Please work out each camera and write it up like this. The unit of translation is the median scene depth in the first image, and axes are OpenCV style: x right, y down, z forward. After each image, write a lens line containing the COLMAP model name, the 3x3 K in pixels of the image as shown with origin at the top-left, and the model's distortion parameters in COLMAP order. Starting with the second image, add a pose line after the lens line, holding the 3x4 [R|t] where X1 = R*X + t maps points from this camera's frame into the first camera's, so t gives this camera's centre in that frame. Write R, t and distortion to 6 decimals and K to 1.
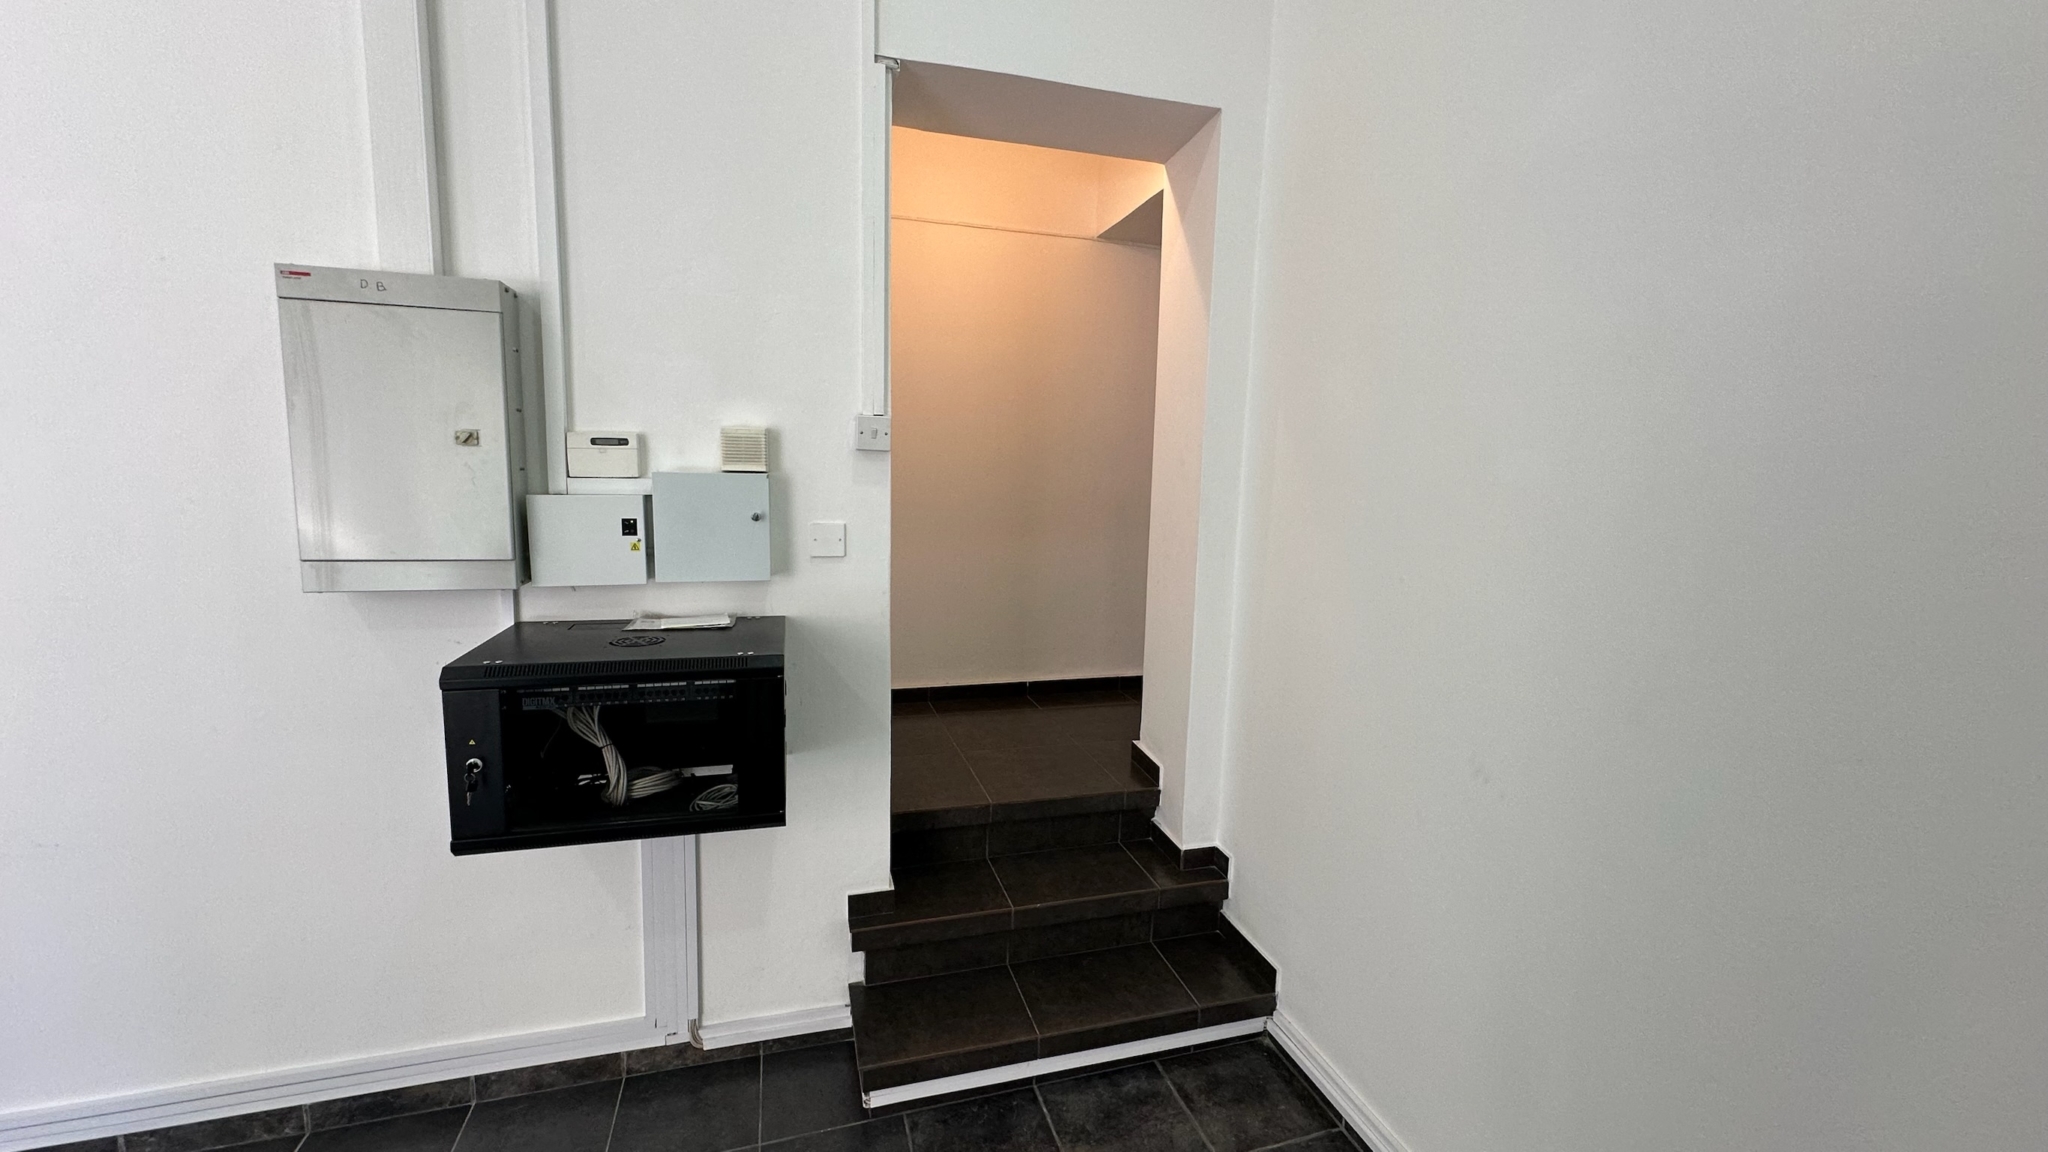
lens RADIAL K [[815.4, 0, 1025.9], [0, 815.4, 575.2], [0, 0, 1]] dist [-0.000929, -0.000031]
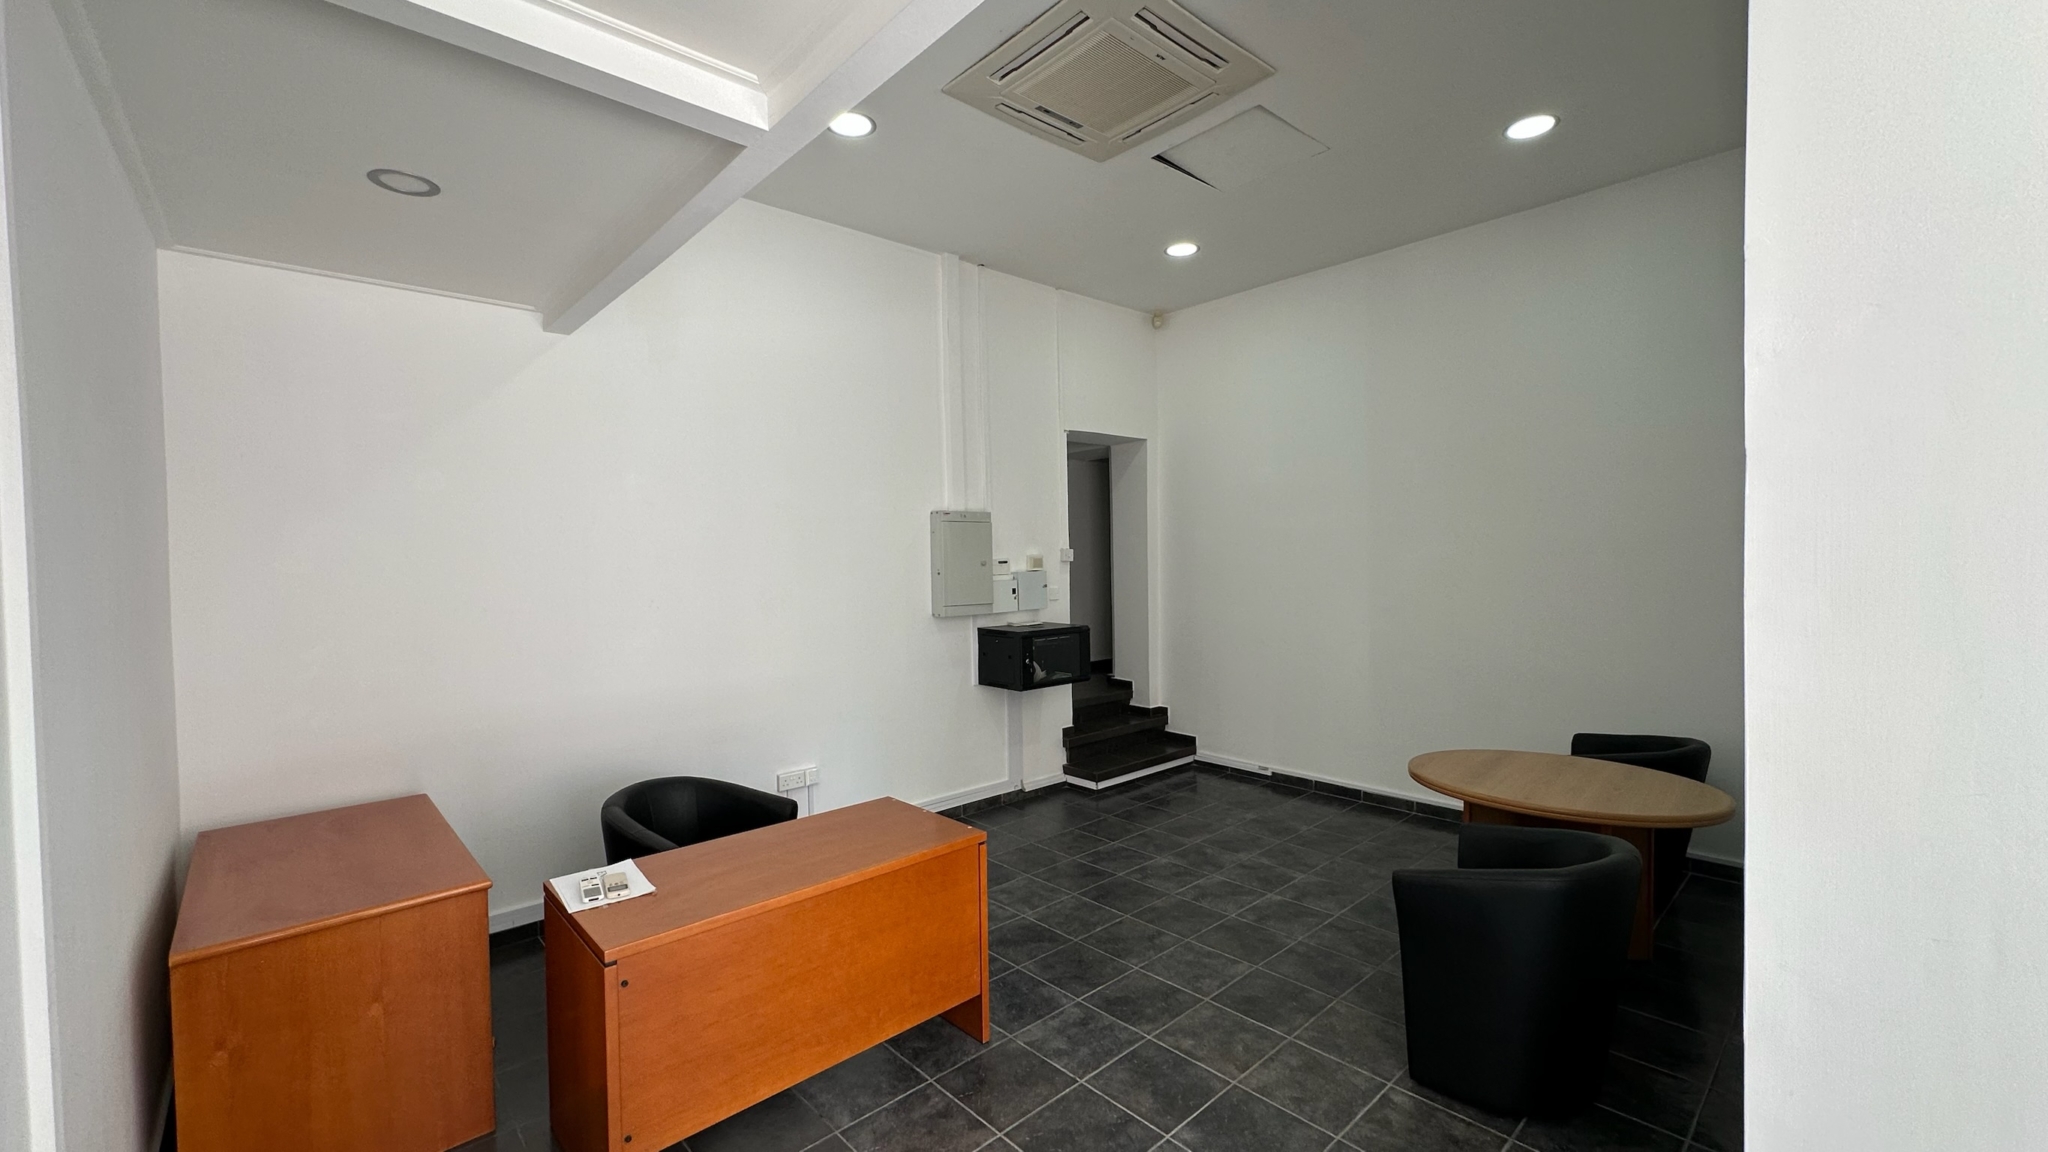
lens RADIAL K [[815.4, 0, 1025.9], [0, 815.4, 575.2], [0, 0, 1]] dist [-0.000929, -0.000031]
pose [[0.899222, -0.048321, 0.434816, -1.505851], [0.092062, 0.992527, -0.080091, 0.105929], [-0.427697, 0.112049, 0.896951, -1.426986]]
